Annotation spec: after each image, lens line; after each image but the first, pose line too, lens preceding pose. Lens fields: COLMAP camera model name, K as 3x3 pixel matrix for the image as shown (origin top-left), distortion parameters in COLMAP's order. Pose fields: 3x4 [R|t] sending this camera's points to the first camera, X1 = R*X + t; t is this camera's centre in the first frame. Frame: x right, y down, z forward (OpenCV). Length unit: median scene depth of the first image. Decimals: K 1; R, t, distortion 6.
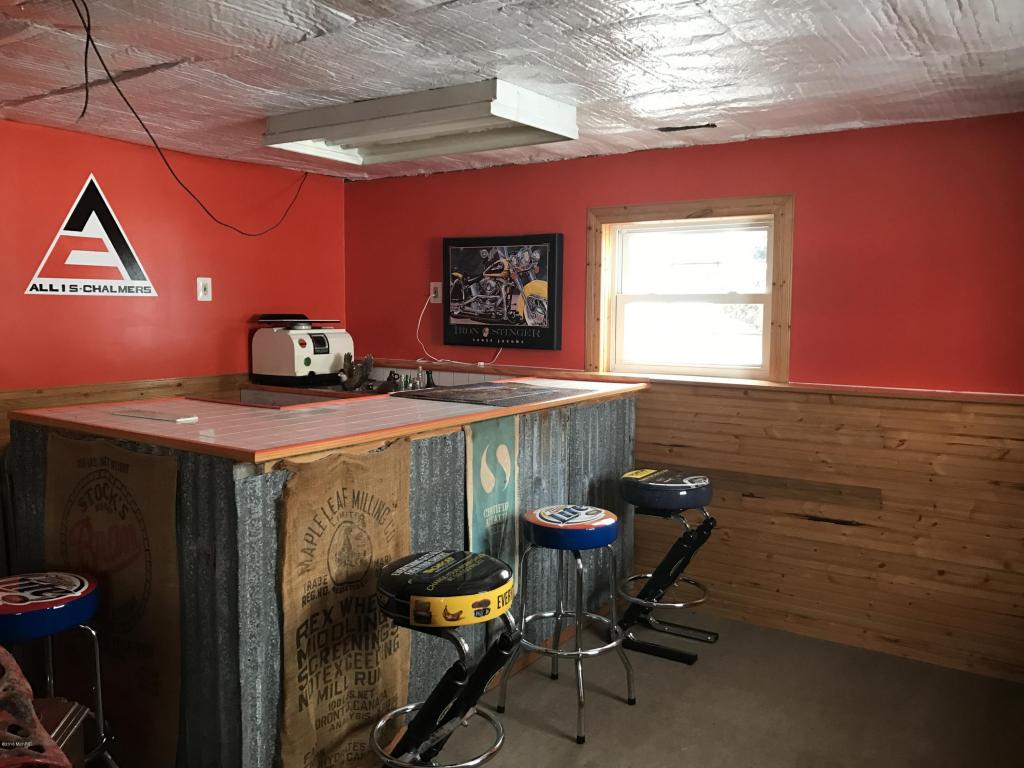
lens RADIAL K [[839.9, 0, 513.5], [0, 839.9, 387.0], [0, 0, 1]] dist [0.018648, -0.000028]
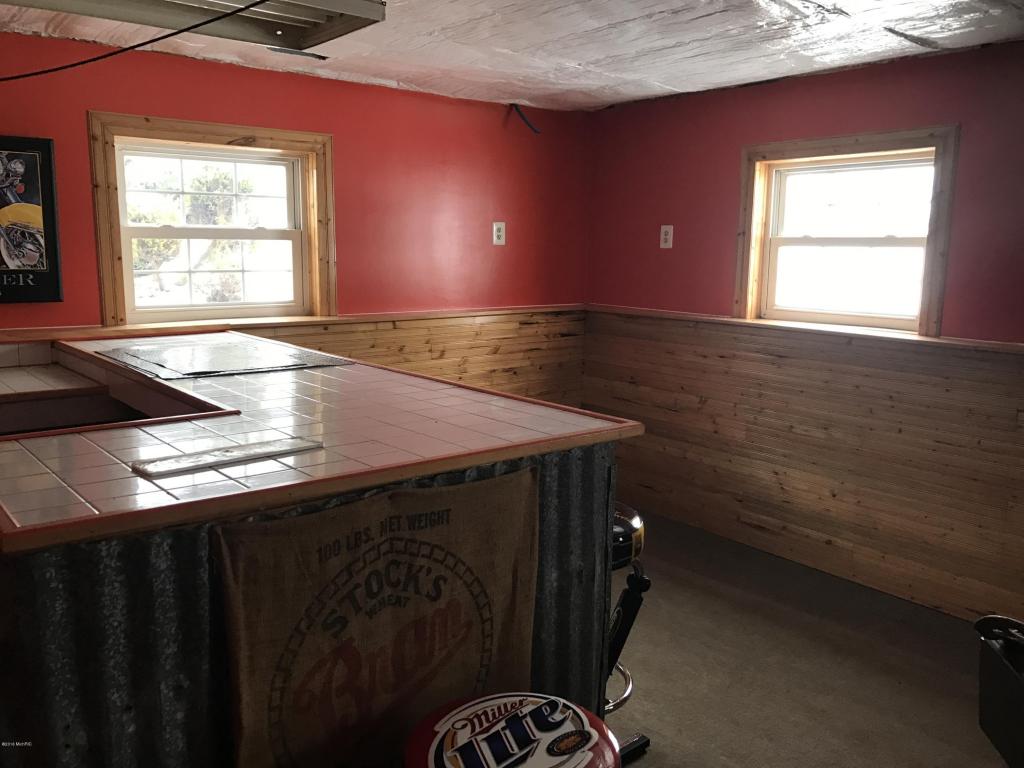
lens RADIAL K [[839.9, 0, 512.8], [0, 839.9, 382.0], [0, 0, 1]] dist [0.018648, -0.000028]
pose [[0.282546, -0.158145, 0.946128, -0.605500], [0.080766, 0.986736, 0.140813, -0.051493], [-0.955848, 0.036628, 0.291571, 0.453678]]
